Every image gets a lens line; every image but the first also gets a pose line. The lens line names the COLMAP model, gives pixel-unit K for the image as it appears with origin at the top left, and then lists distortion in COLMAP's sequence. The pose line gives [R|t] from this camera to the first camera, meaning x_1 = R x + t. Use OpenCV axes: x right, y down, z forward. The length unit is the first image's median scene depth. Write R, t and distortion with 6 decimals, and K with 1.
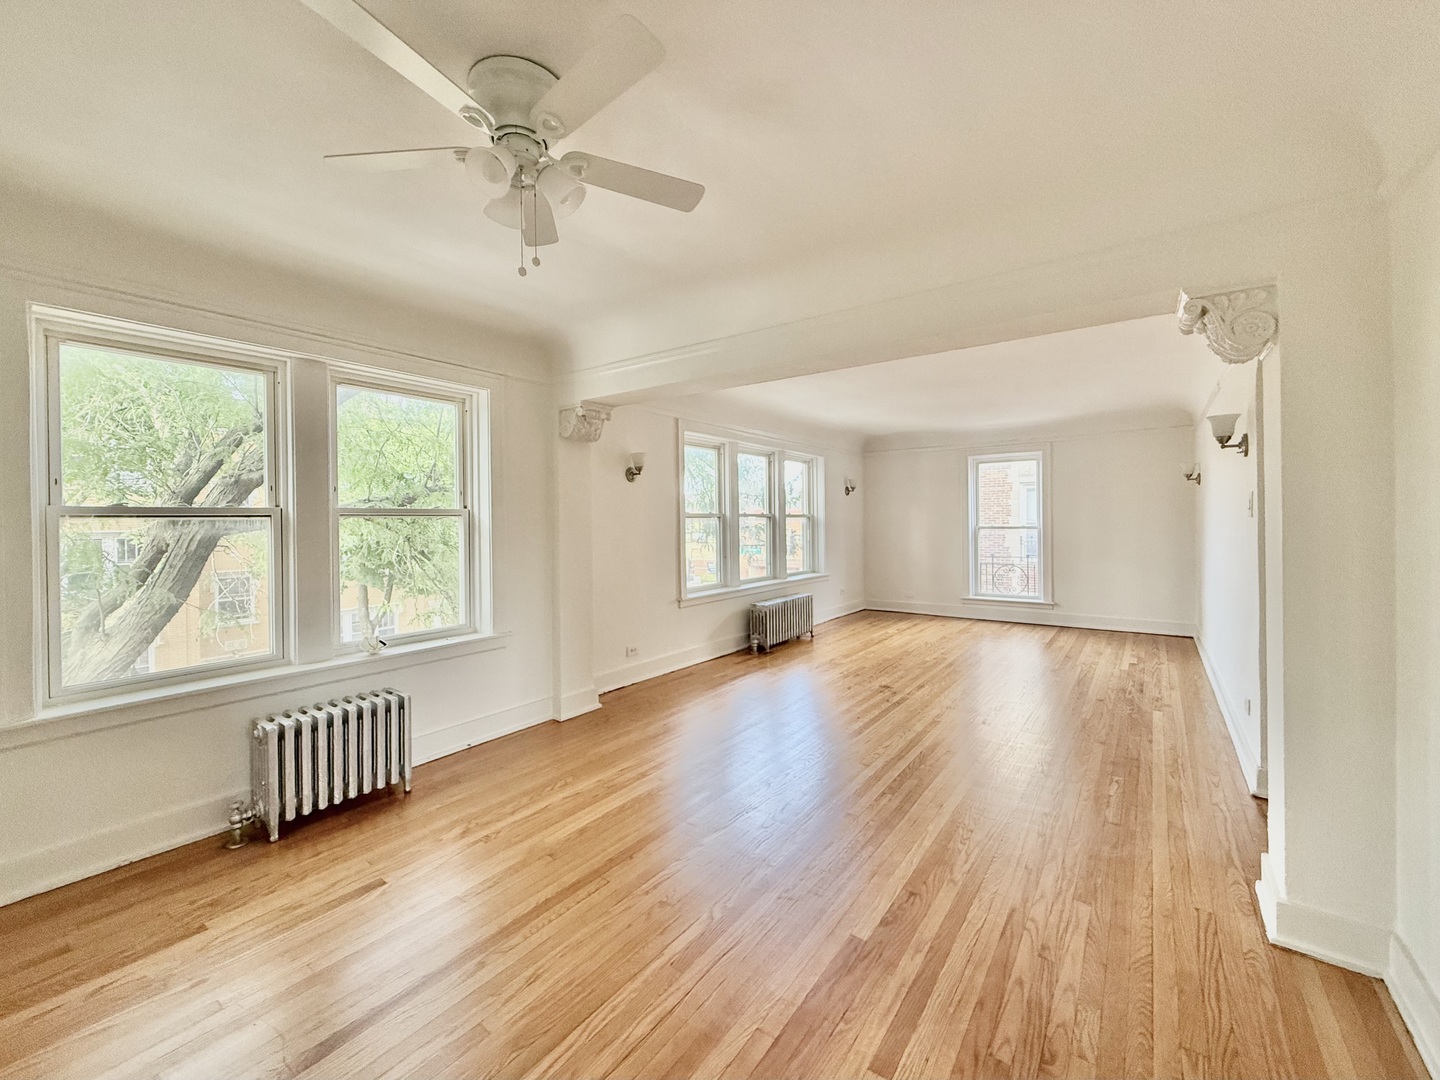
lens RADIAL K [[585.2, 0, 719.0], [0, 585.2, 514.0], [0, 0, 1]] dist [0.001538, 0.000303]
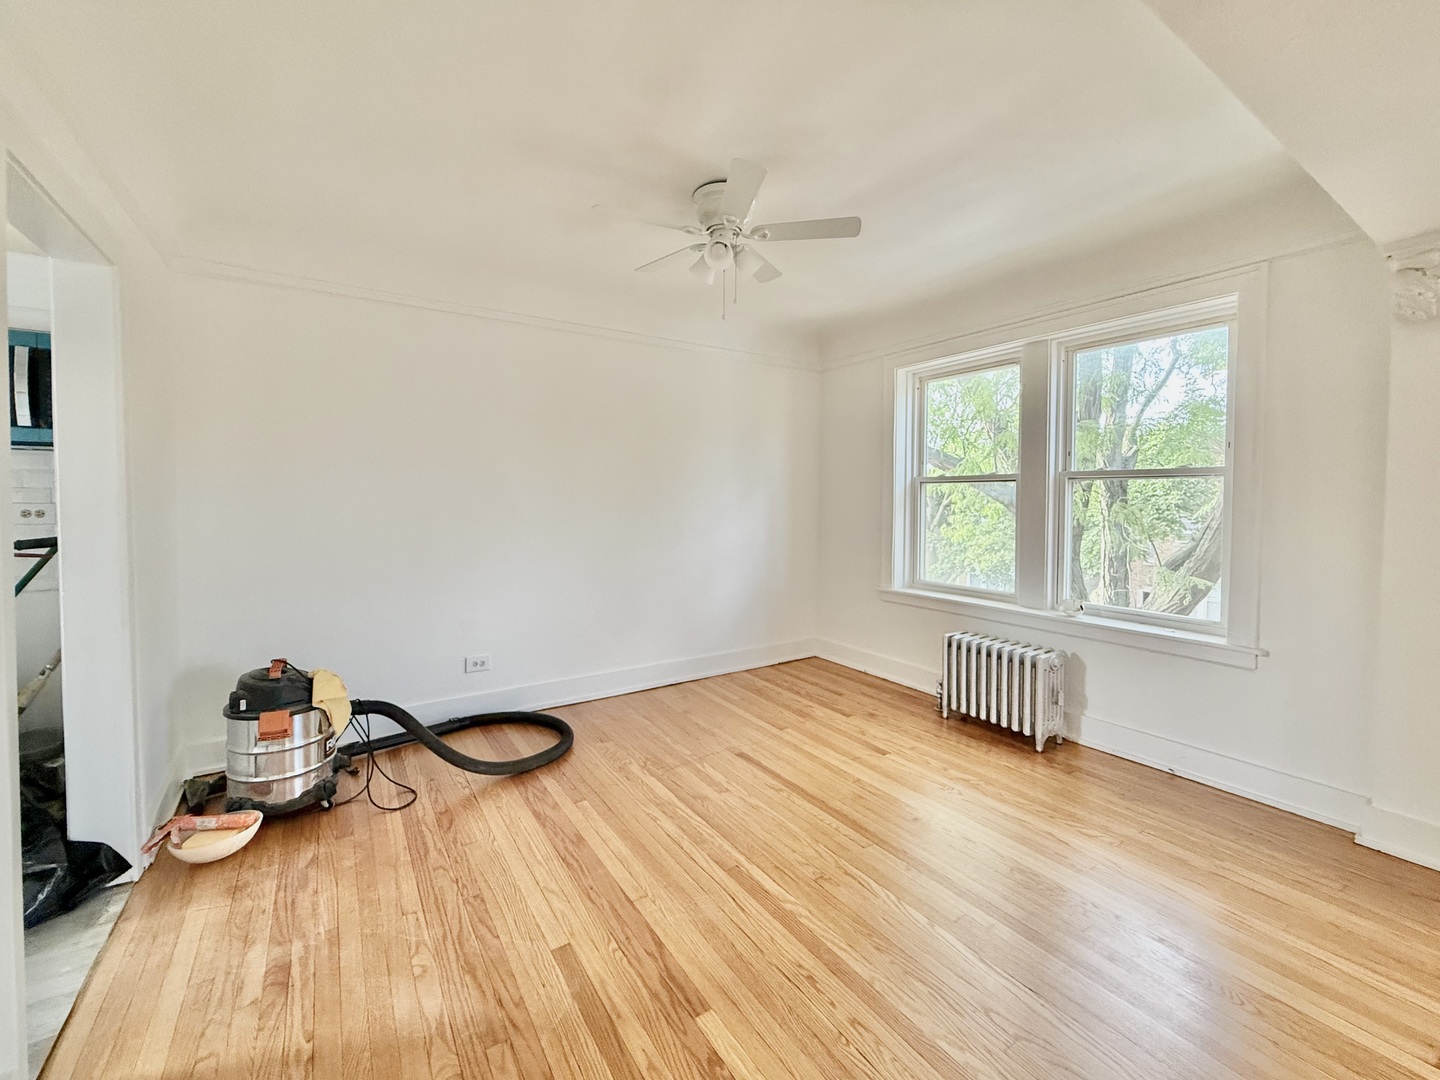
lens RADIAL K [[588.5, 0, 716.4], [0, 588.5, 514.9], [0, 0, 1]] dist [0.000322, -0.000121]
pose [[-0.344382, 0.038779, -0.938028, 0.302400], [0.011842, 0.999246, 0.036962, 0.008964], [0.938755, 0.001621, -0.344582, 0.411941]]
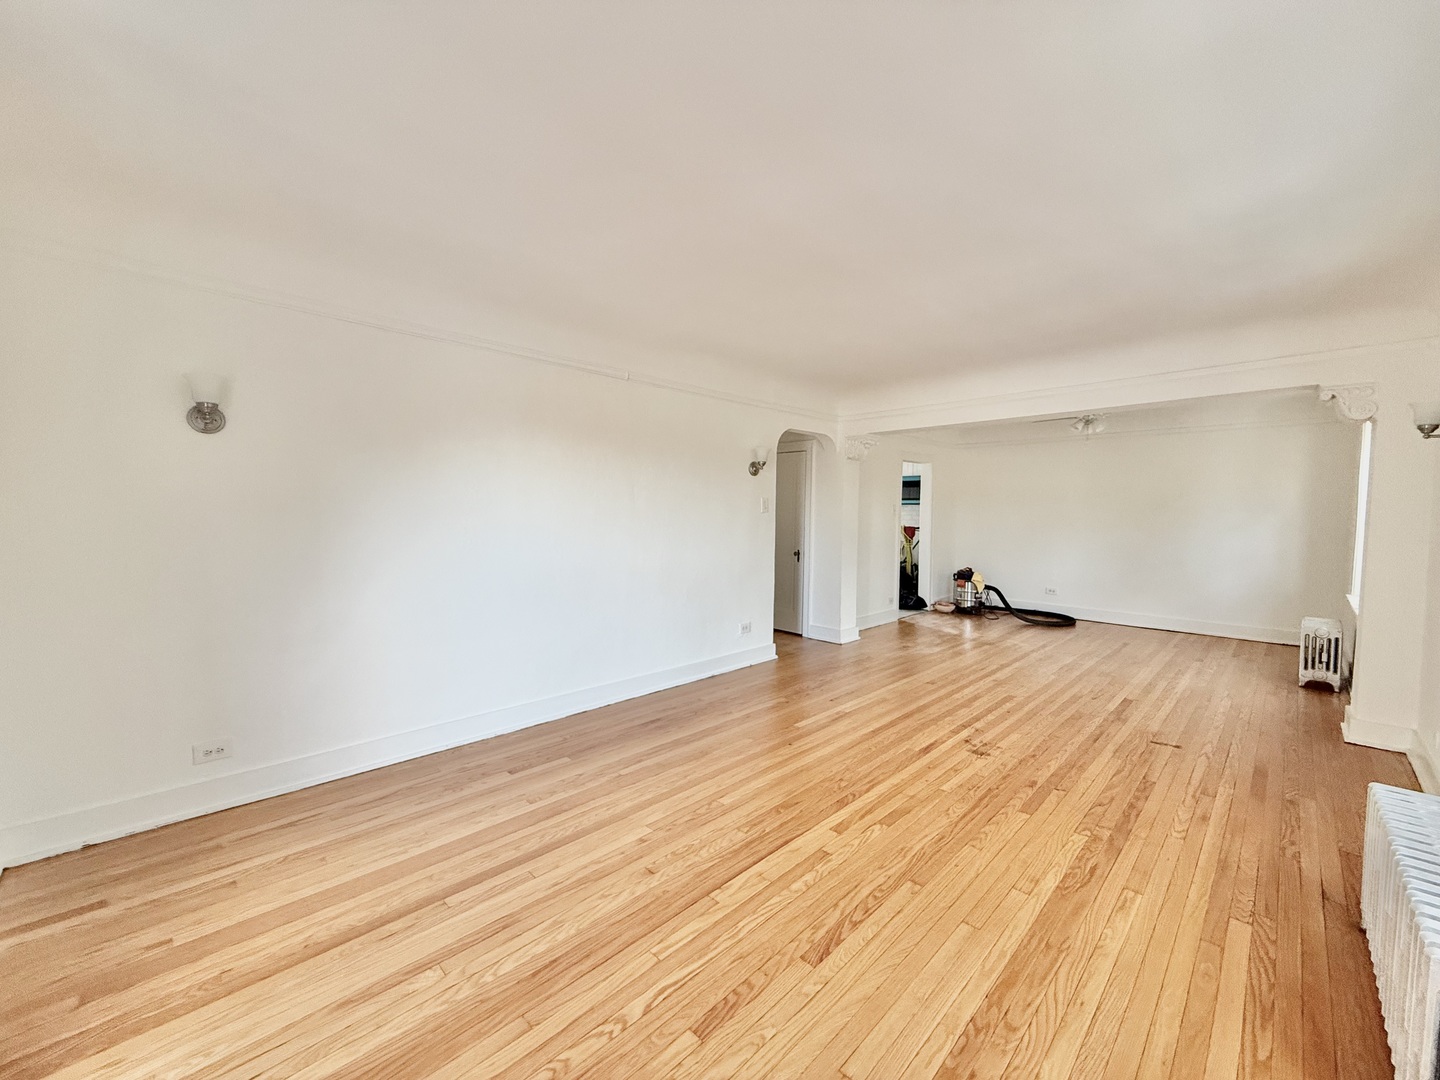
lens RADIAL K [[567.1, 0, 720.0], [0, 567.1, 540.0], [0, 0, 1]] dist [0.000933, 0.000028]
pose [[-0.988108, -0.006664, 0.153618, 0.389062], [-0.001166, 0.999356, 0.035856, 0.013366], [-0.153758, 0.035250, -0.987480, 1.360895]]
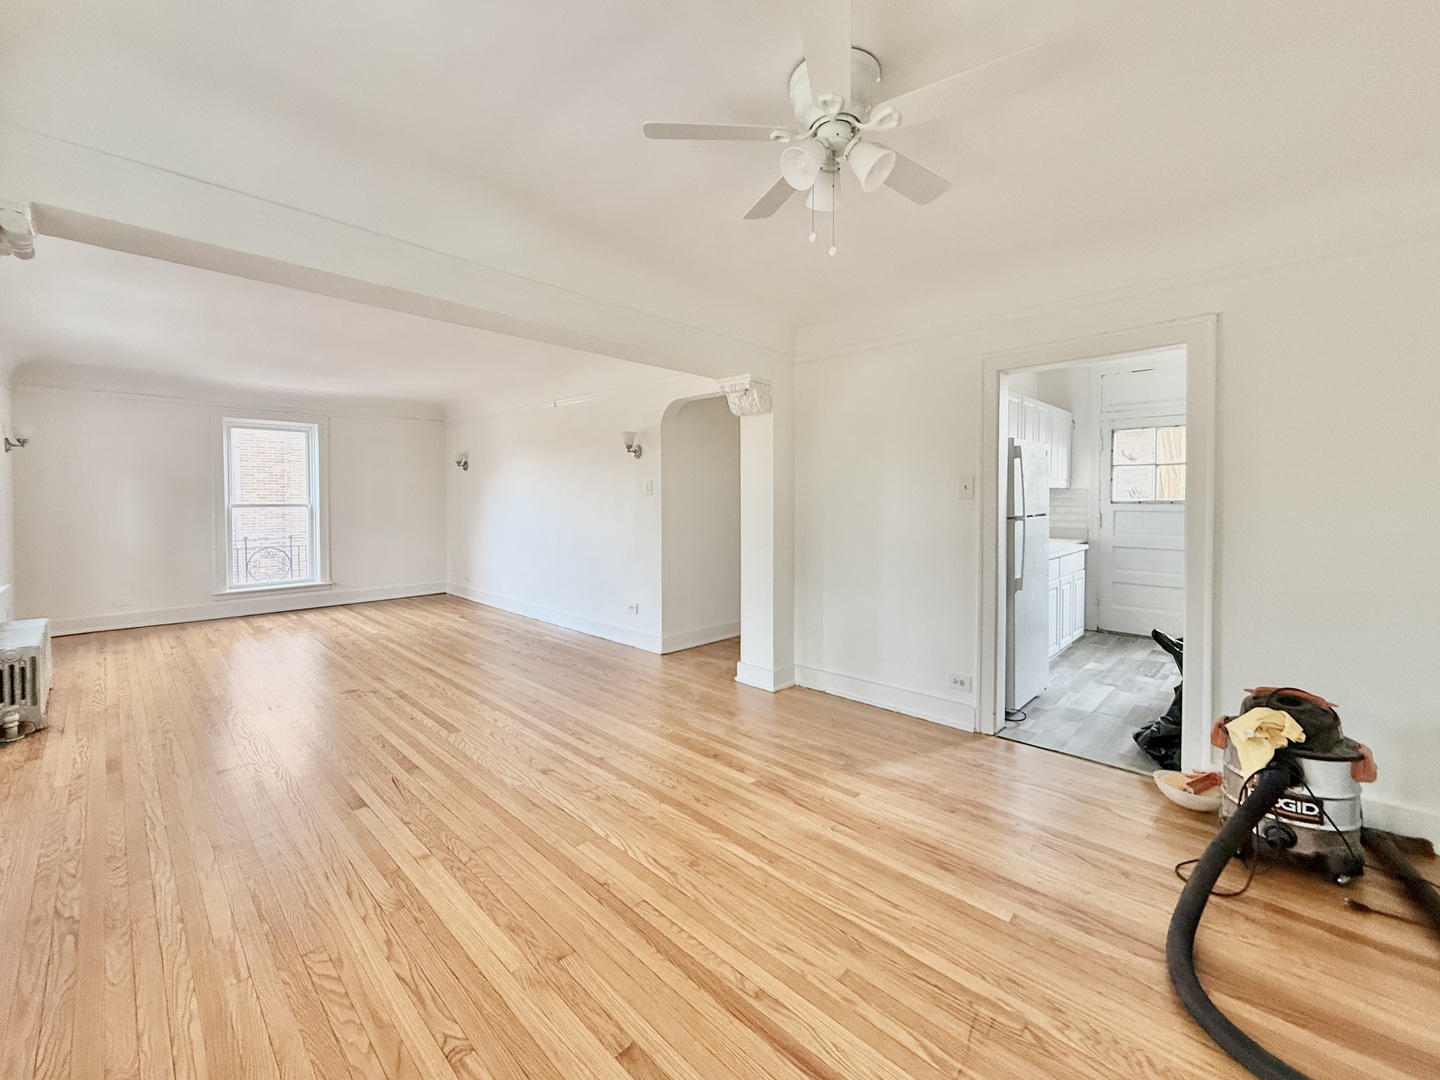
lens RADIAL K [[588.5, 0, 716.4], [0, 588.5, 514.9], [0, 0, 1]] dist [0.000322, -0.000121]
pose [[0.132367, -0.019508, 0.991009, -0.384558], [-0.014602, 0.999659, 0.021629, 0.011134], [-0.991093, -0.017334, 0.132037, 0.292421]]
